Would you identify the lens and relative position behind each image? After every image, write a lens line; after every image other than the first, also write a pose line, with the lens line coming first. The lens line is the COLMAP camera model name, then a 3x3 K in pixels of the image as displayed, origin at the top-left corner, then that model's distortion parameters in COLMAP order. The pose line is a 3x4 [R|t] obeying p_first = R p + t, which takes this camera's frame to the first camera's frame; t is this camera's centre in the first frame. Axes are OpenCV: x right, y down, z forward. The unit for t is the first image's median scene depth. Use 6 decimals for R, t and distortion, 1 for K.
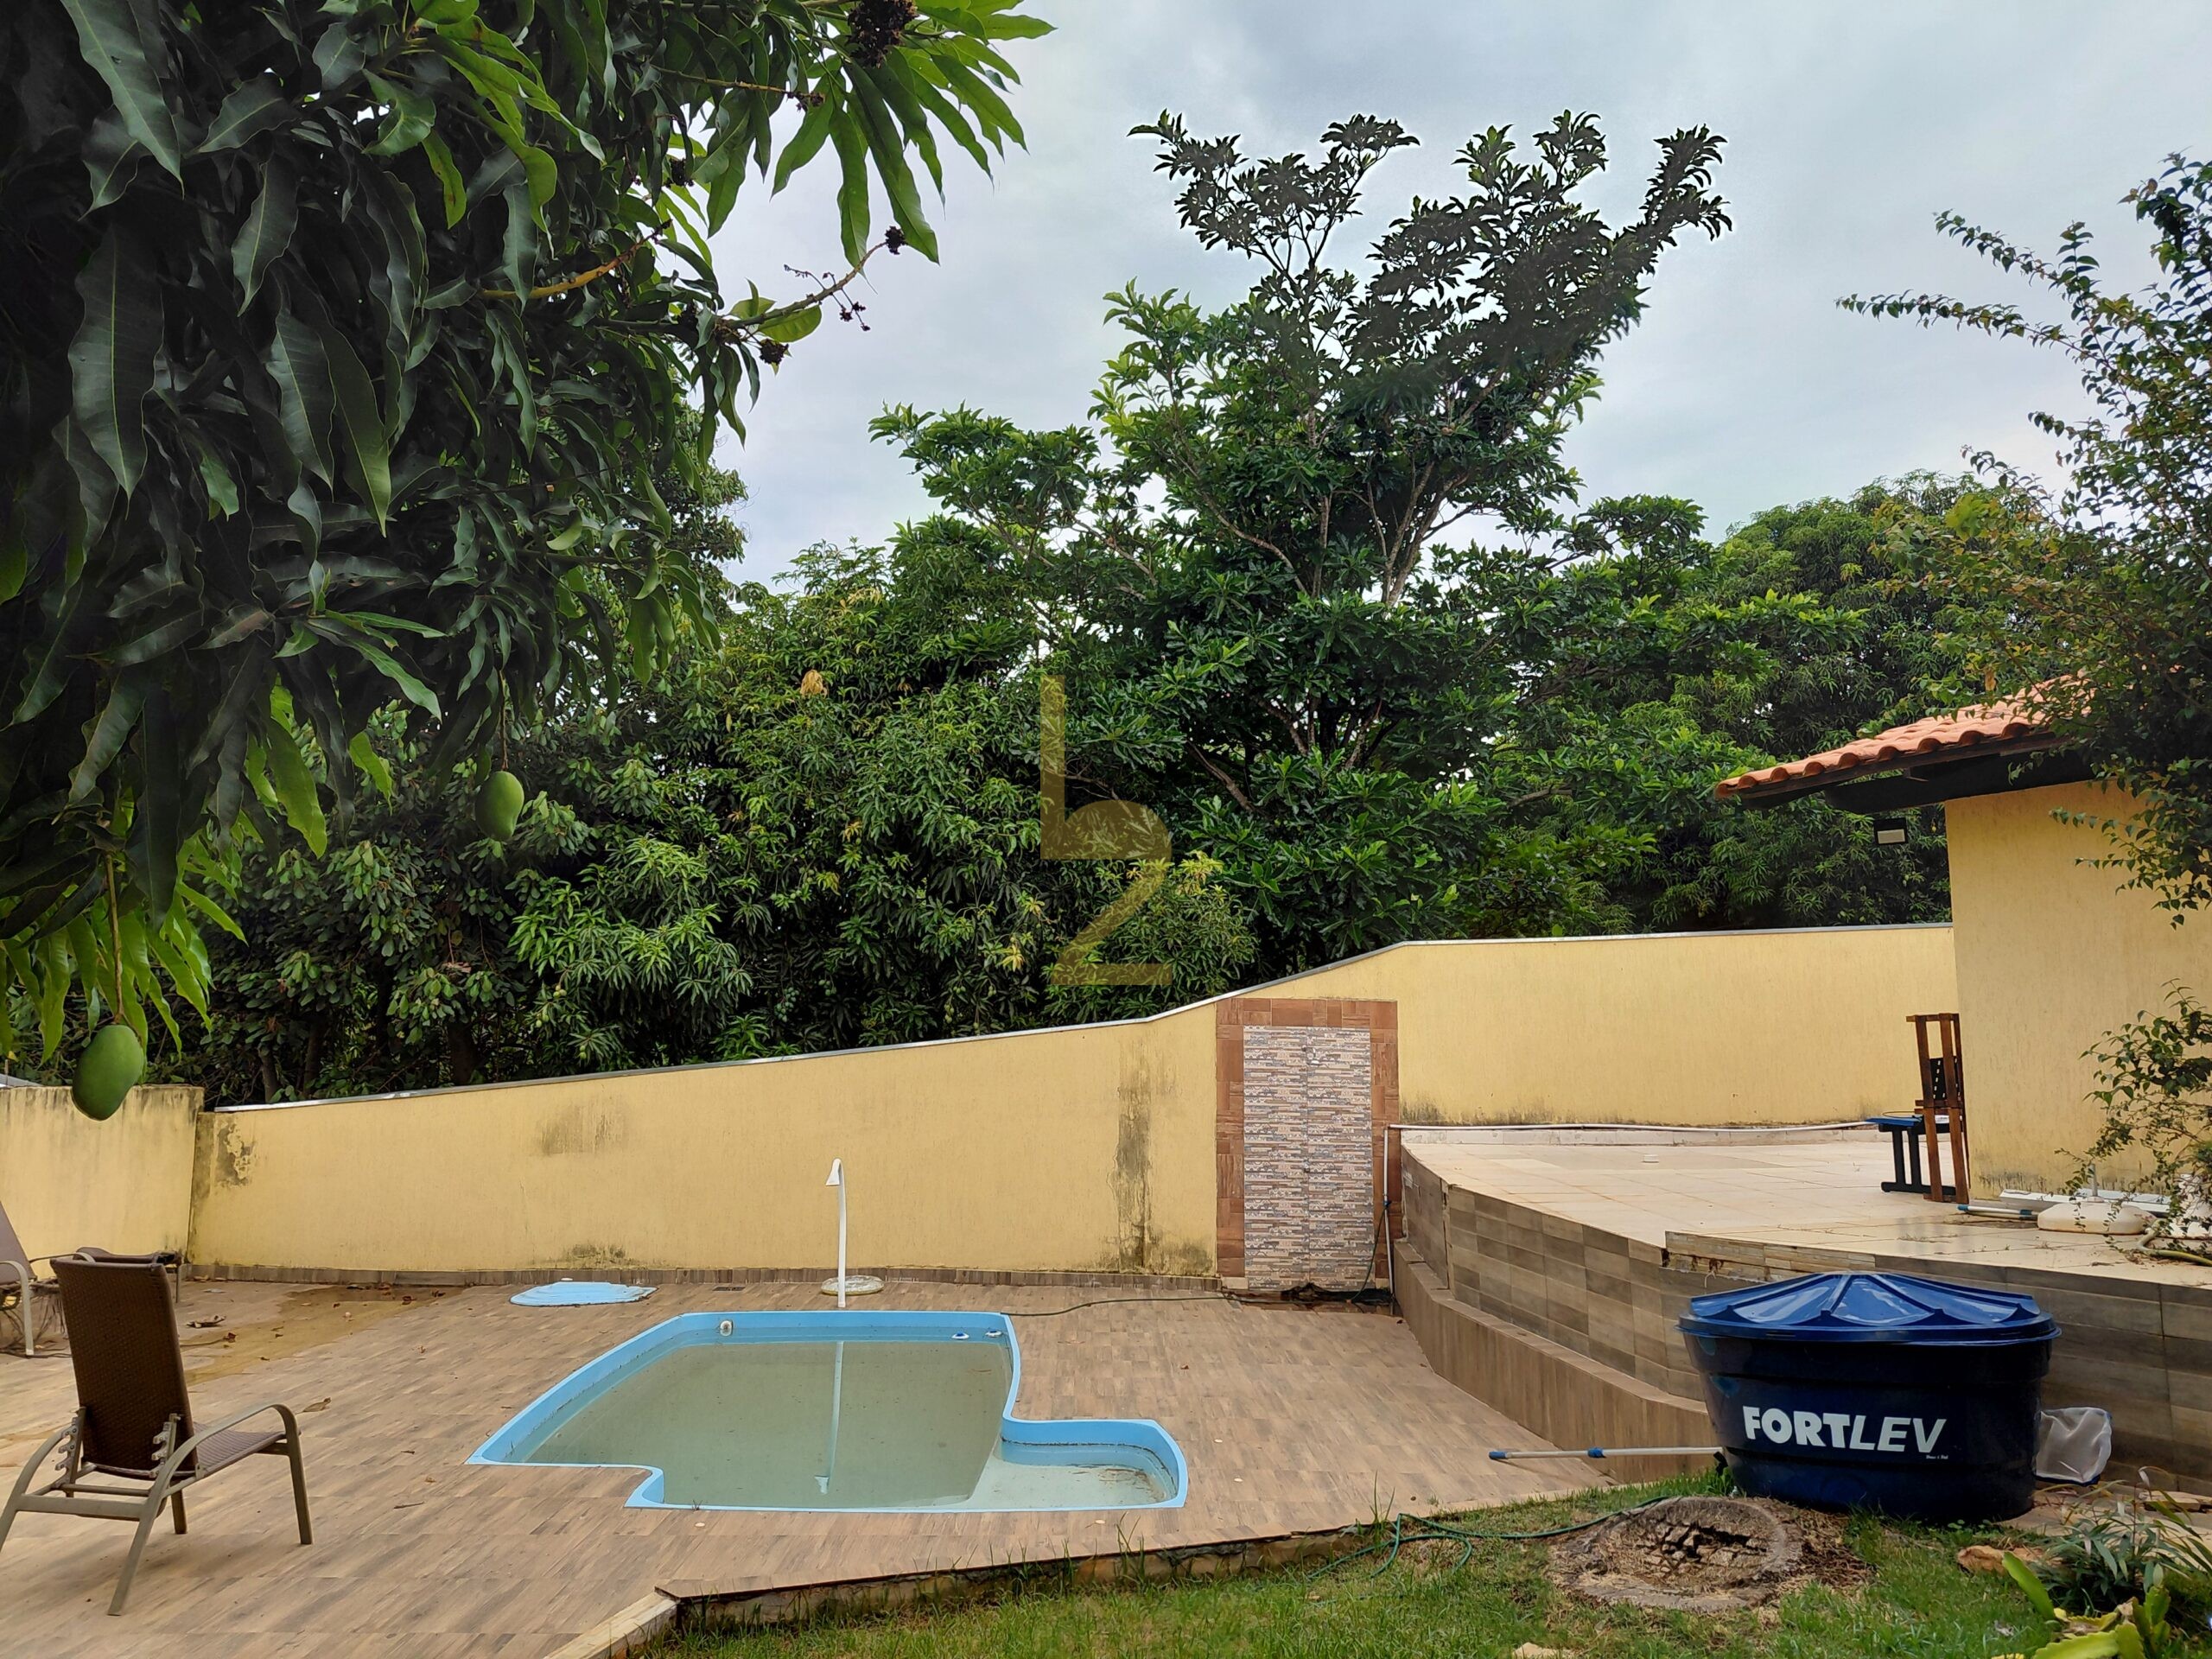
lens RADIAL K [[1520.8, 0, 1106.0], [0, 1520.8, 829.5], [0, 0, 1]] dist [0.166125, -0.221861]
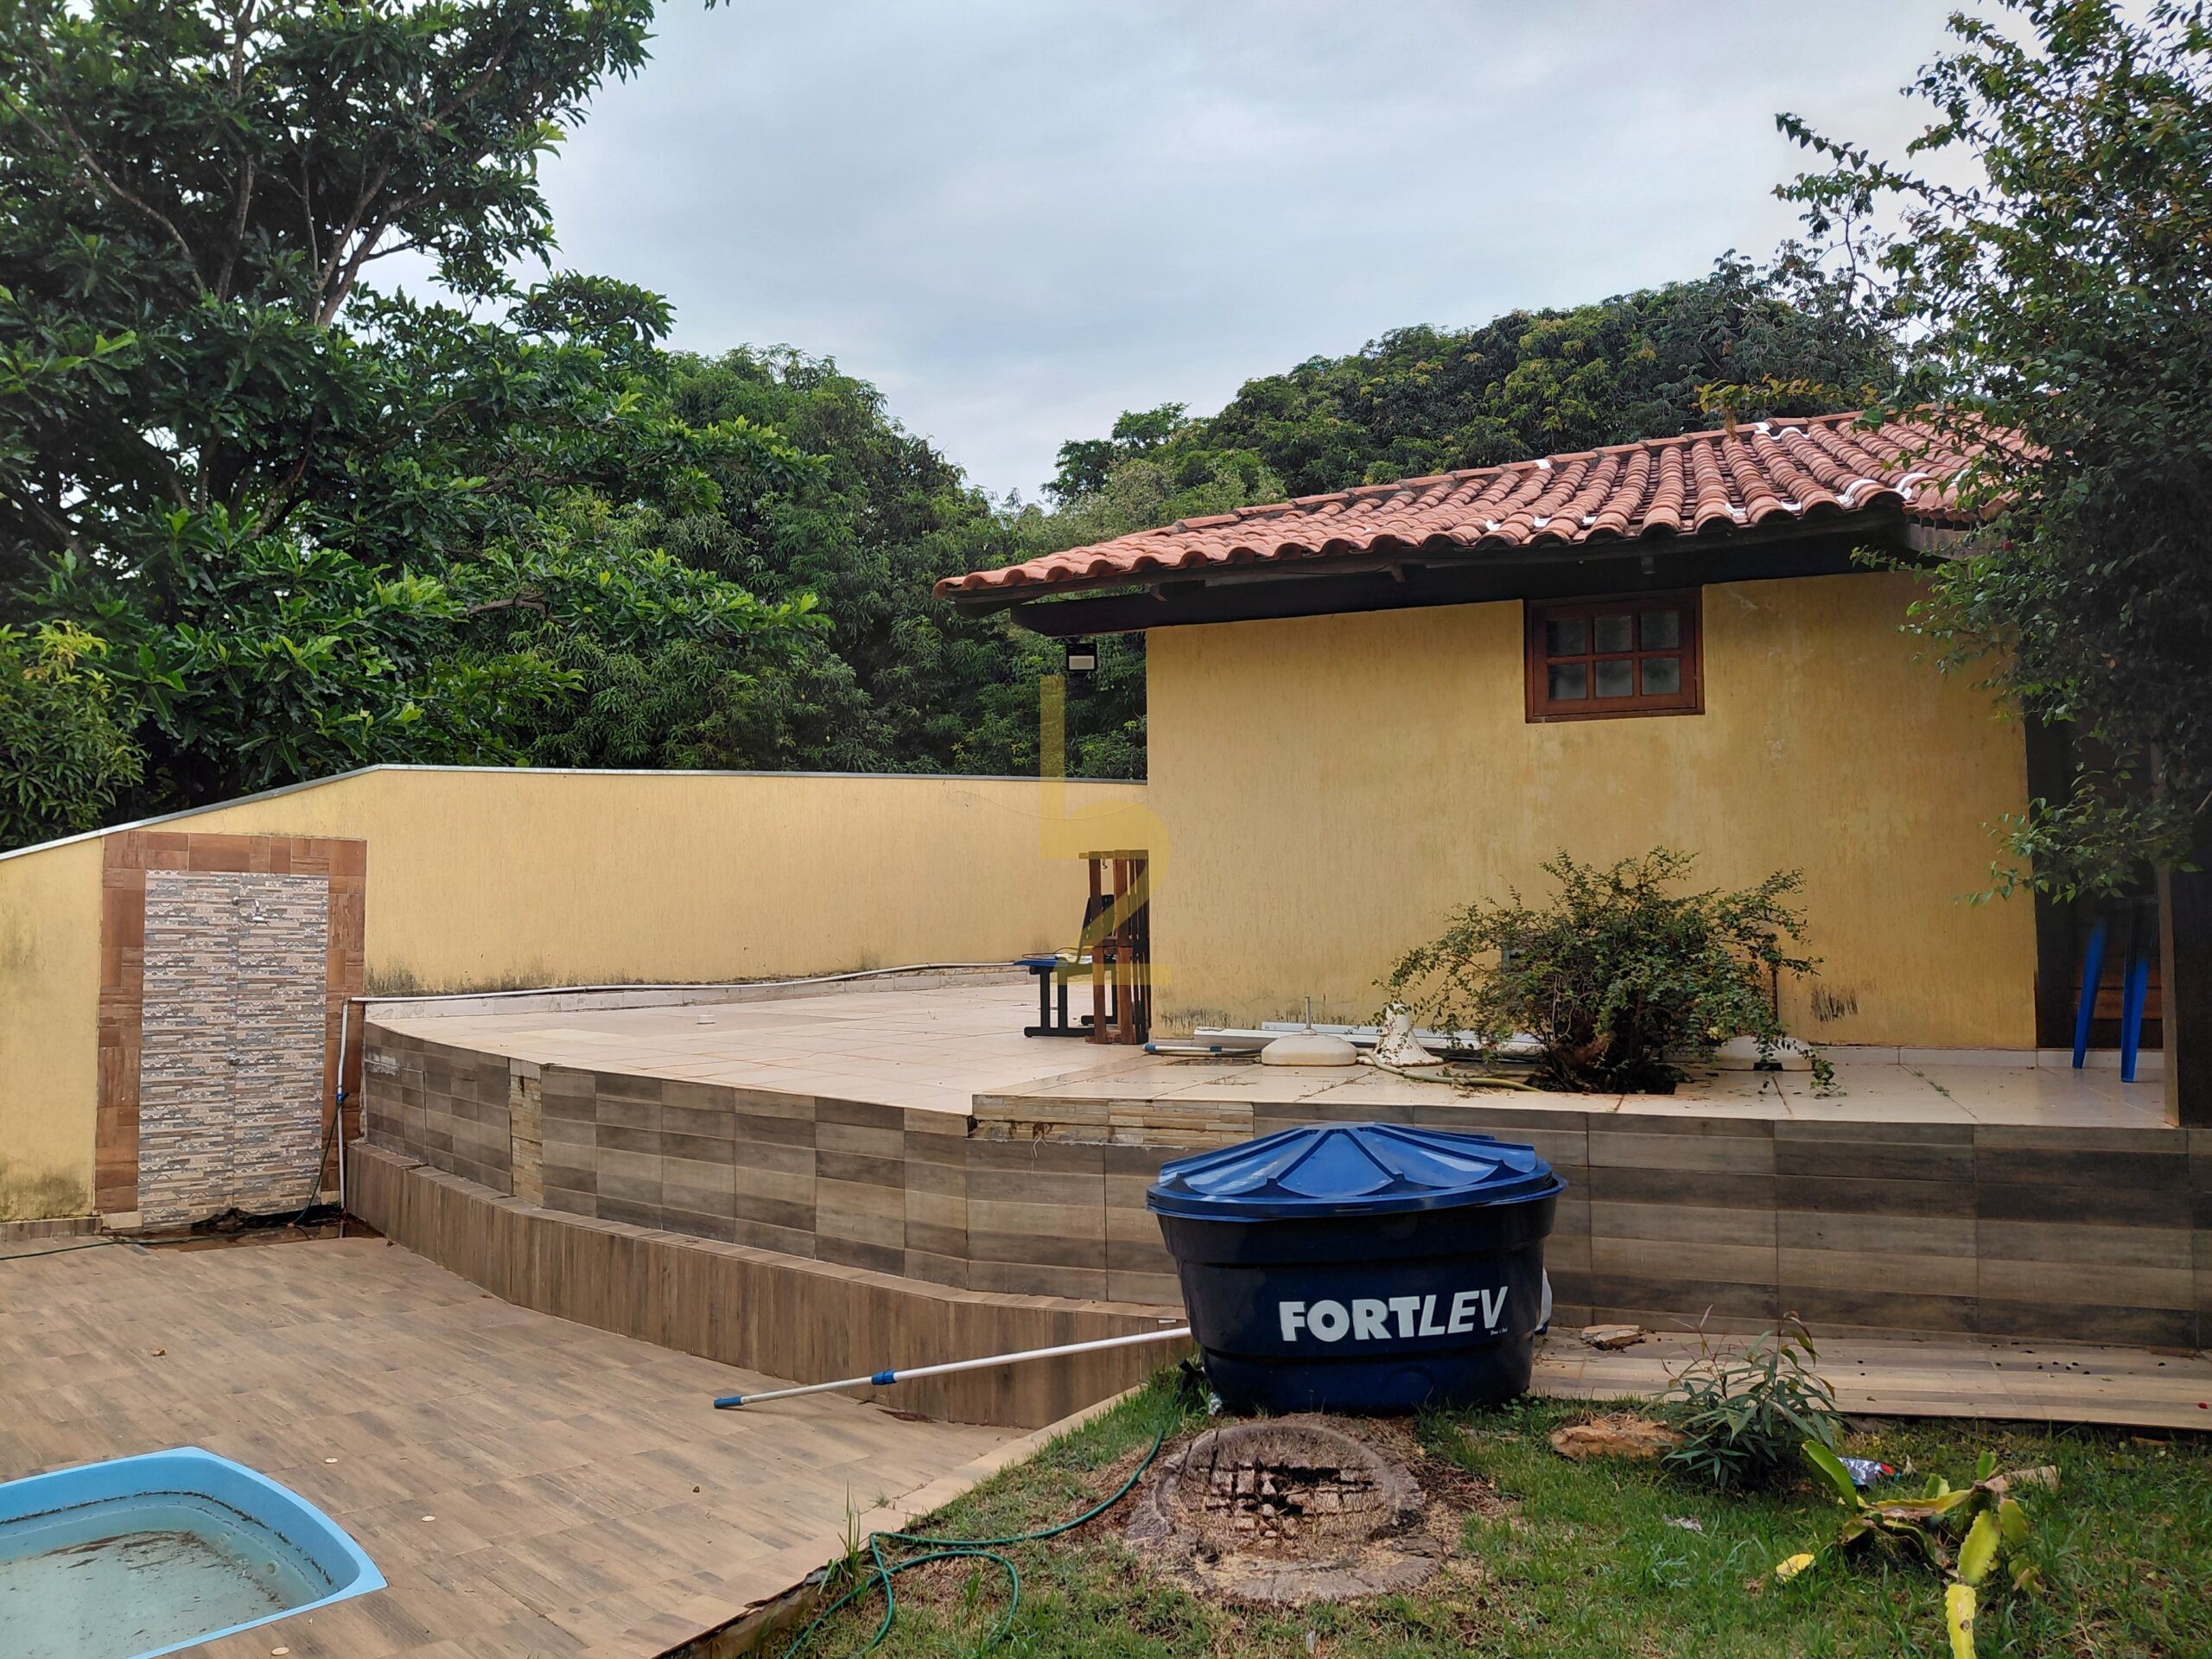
lens RADIAL K [[1679.5, 0, 1106.0], [0, 1679.5, 829.5], [0, 0, 1]] dist [0.098091, -0.142443]
pose [[0.783795, 0.028402, 0.620369, -0.052891], [-0.085881, 0.994313, 0.062983, 0.021546], [-0.615052, -0.102644, 0.781777, 0.105843]]
